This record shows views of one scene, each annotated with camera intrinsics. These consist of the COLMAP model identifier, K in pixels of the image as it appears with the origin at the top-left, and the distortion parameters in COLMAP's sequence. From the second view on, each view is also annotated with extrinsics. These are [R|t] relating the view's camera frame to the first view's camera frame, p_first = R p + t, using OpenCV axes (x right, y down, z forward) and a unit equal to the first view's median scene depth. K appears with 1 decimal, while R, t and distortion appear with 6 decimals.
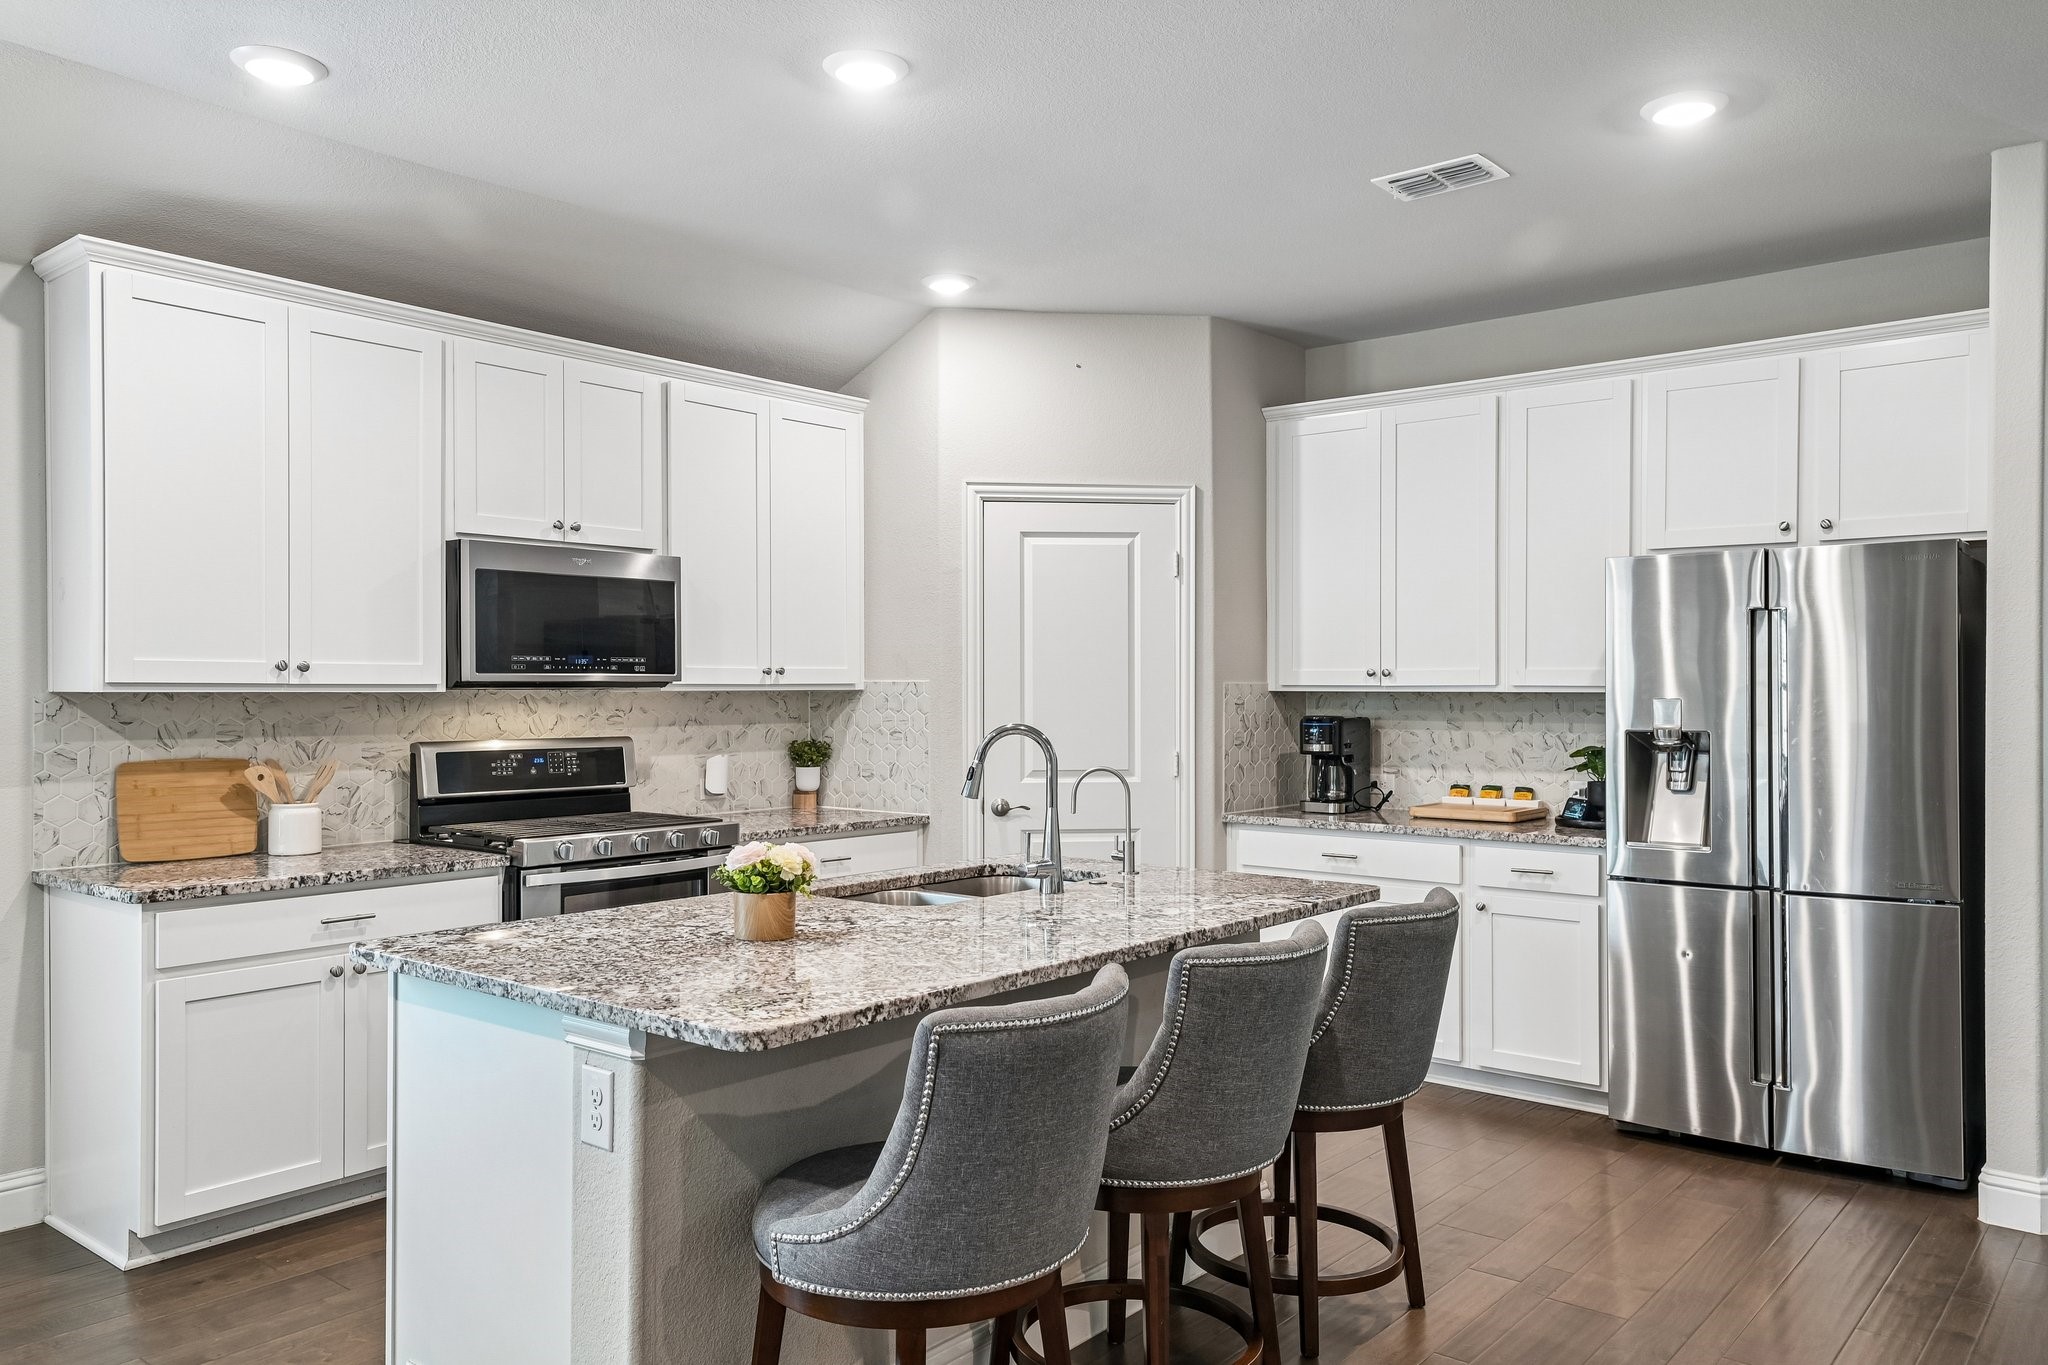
lens RADIAL K [[1481.1, 0, 1025.9], [0, 1481.1, 693.1], [0, 0, 1]] dist [0.024167, 0.004533]
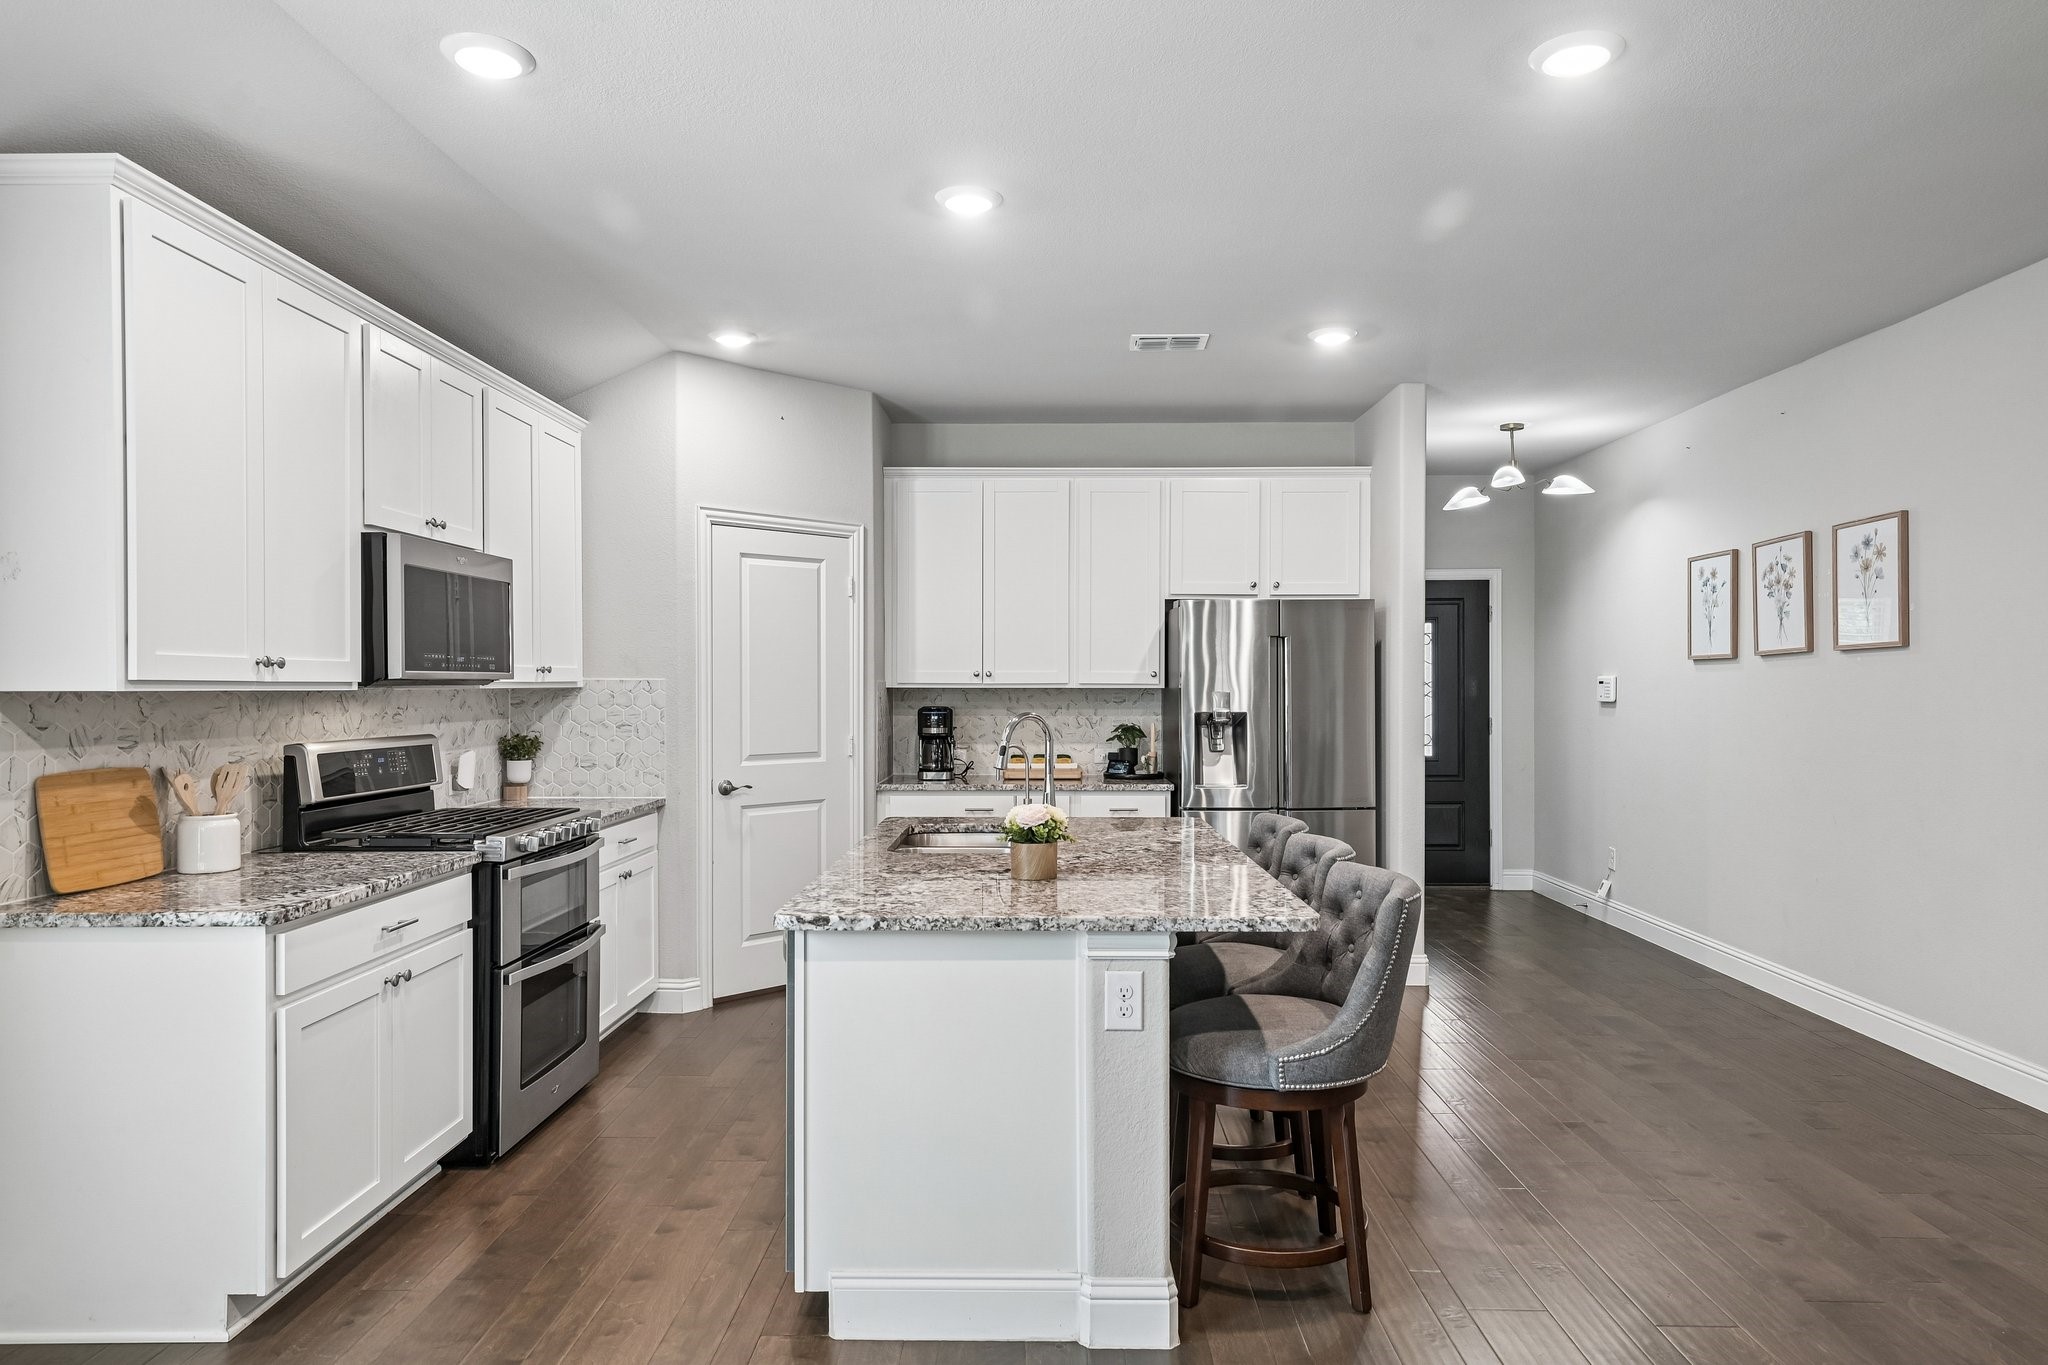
lens RADIAL K [[1263.1, 0, 1025.7], [0, 1263.1, 691.8], [0, 0, 1]] dist [0.018327, -0.000159]
pose [[0.781203, -0.004207, 0.624263, -0.504603], [0.002798, 0.999991, 0.003238, -0.000960], [-0.624271, -0.000782, 0.781208, 0.081287]]
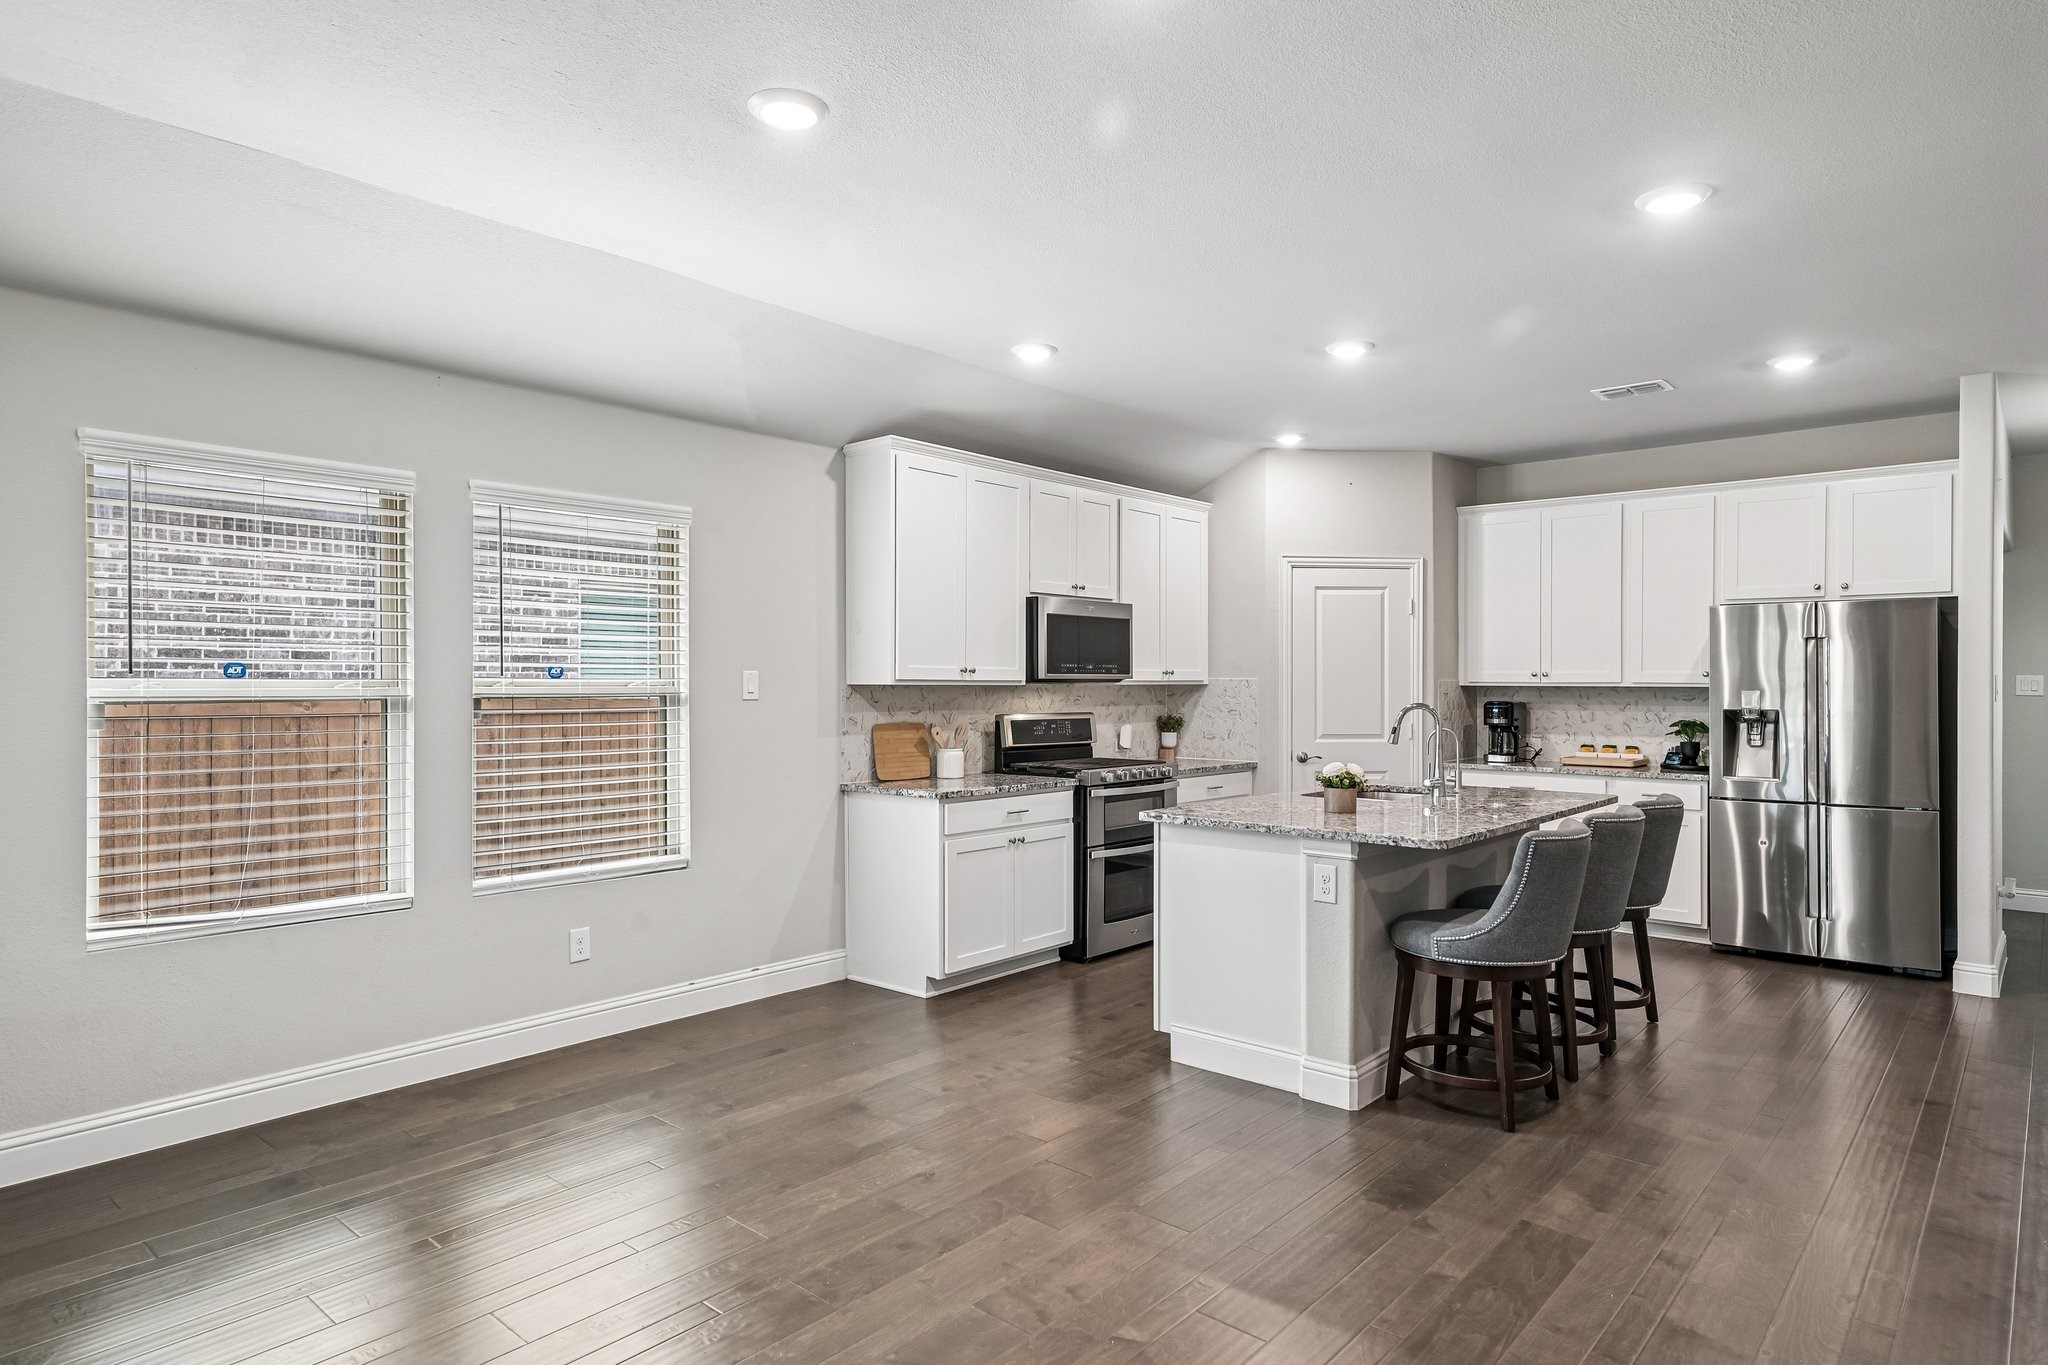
lens RADIAL K [[1168.2, 0, 1025.3], [0, 1168.2, 681.2], [0, 0, 1]] dist [0.016851, 0.002051]
pose [[0.999647, 0.002153, -0.026482, -0.316786], [-0.002279, 0.999986, -0.004744, 0.001238], [0.026472, 0.004803, 0.999638, -0.312685]]
